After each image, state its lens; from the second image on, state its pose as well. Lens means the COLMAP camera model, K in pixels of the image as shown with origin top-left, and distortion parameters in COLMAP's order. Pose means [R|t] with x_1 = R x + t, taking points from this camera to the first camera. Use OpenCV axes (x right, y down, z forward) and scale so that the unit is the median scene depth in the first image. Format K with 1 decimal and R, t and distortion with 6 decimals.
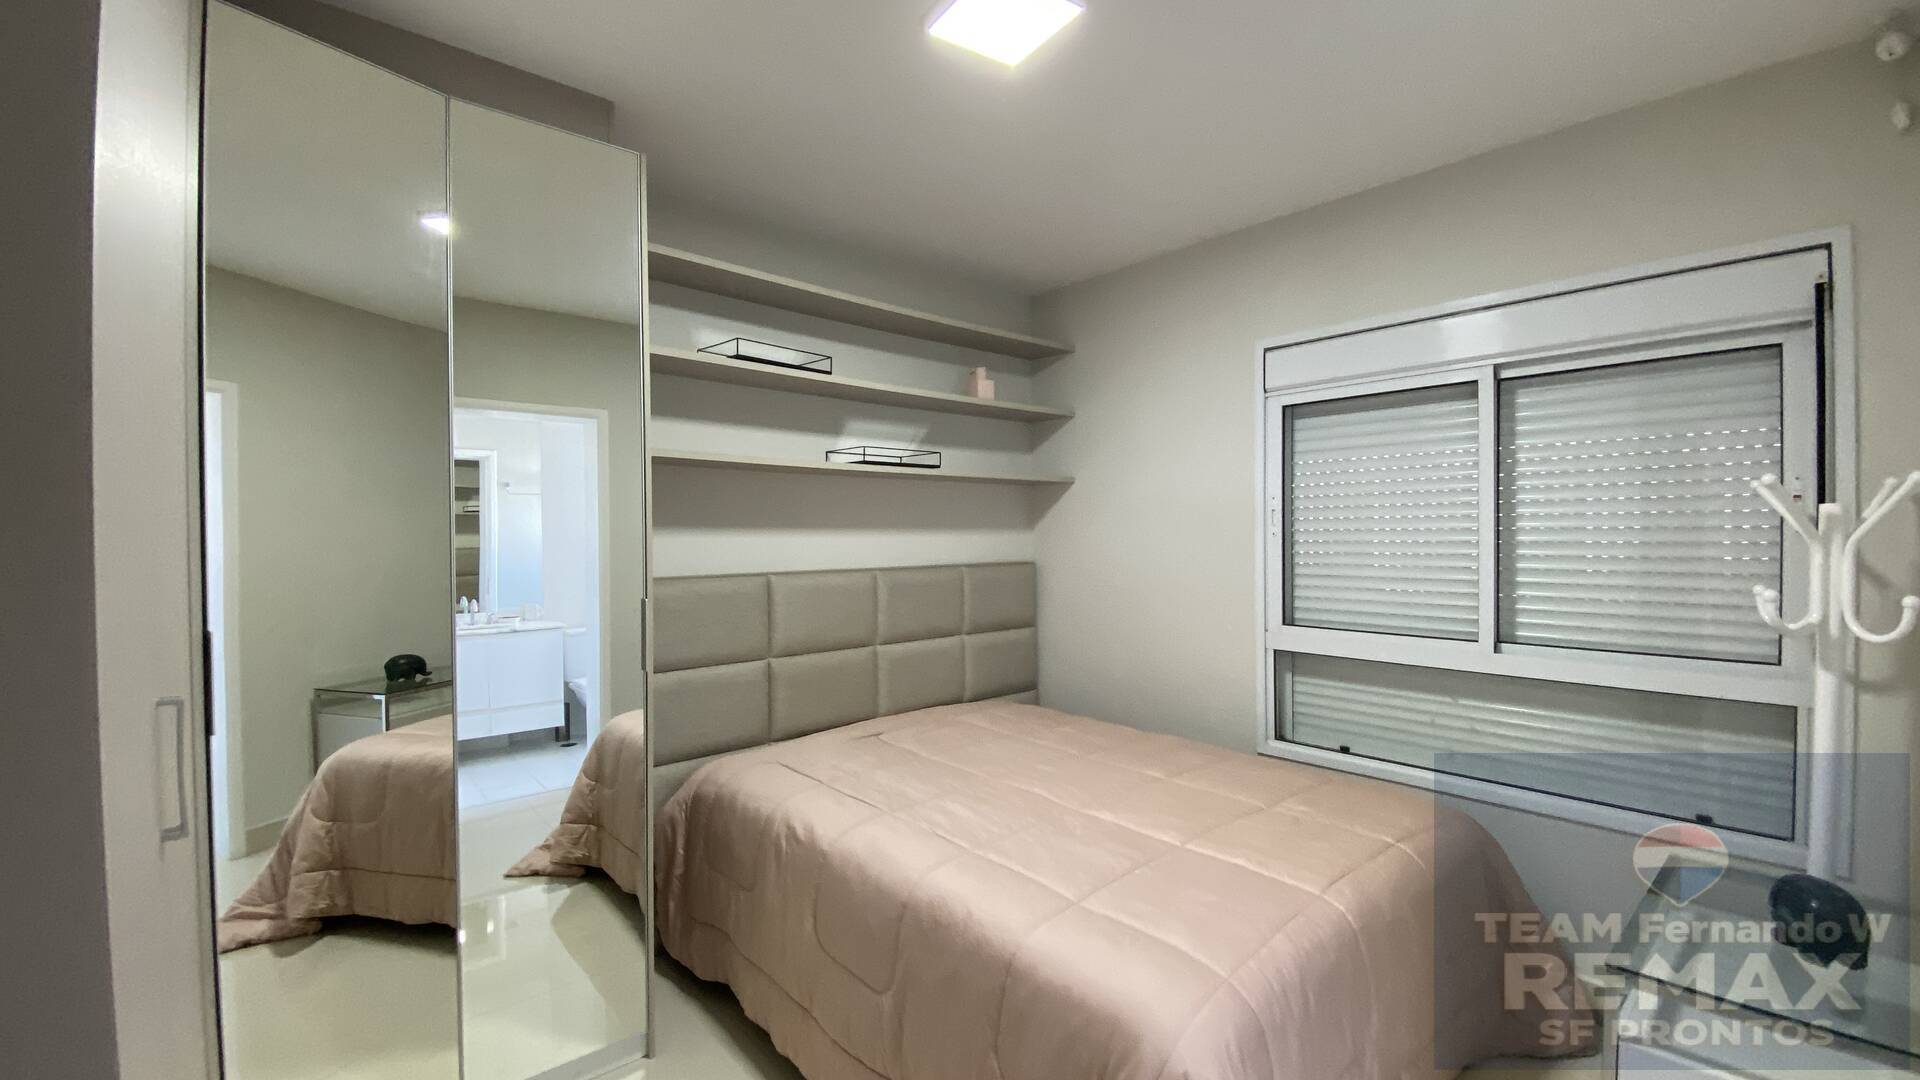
lens RADIAL K [[775.2, 0, 958.9], [0, 775.2, 536.2], [0, 0, 1]] dist [-0.008314, -0.003229]
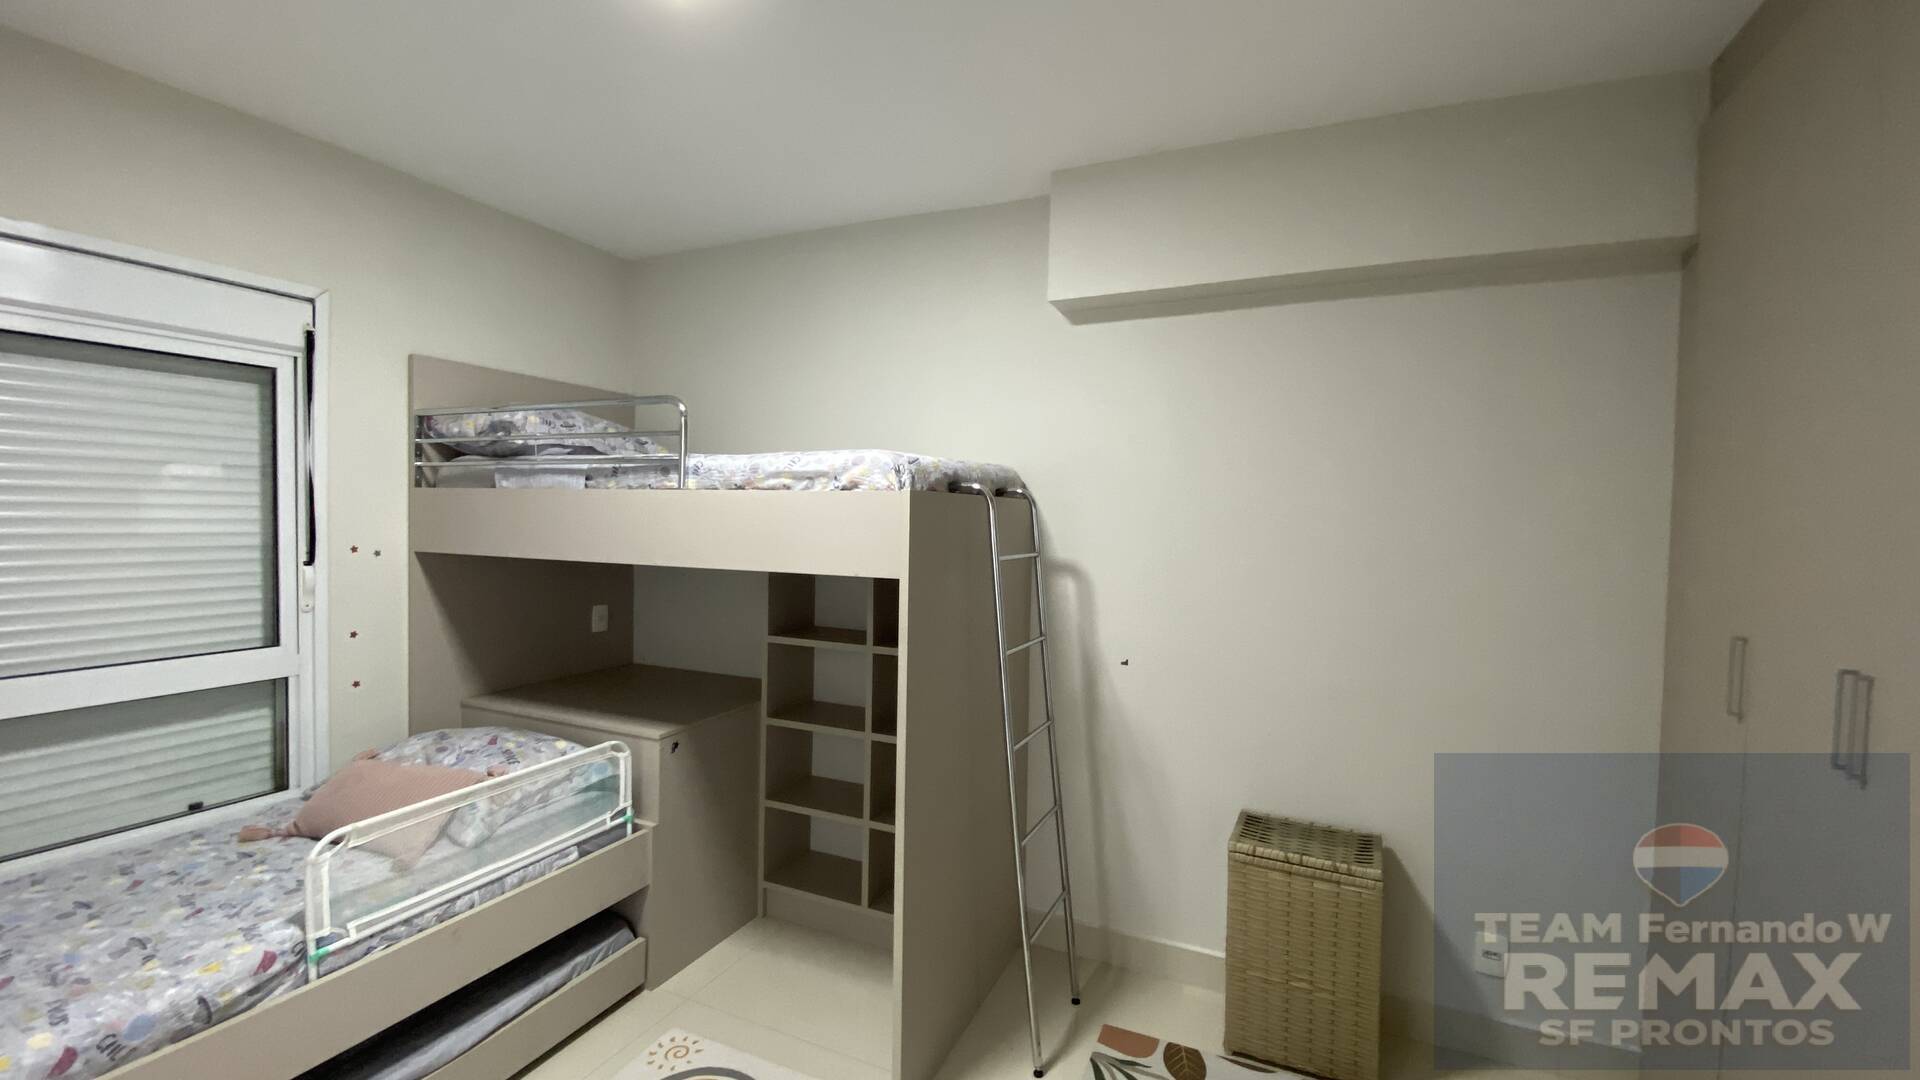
lens RADIAL K [[775.2, 0, 959.6], [0, 775.2, 543.9], [0, 0, 1]] dist [-0.008314, -0.003229]
pose [[-0.383825, -0.014480, 0.923292, -0.482651], [0.007043, 0.999802, 0.018608, 0.000620], [-0.923379, 0.013645, -0.383648, 0.551616]]
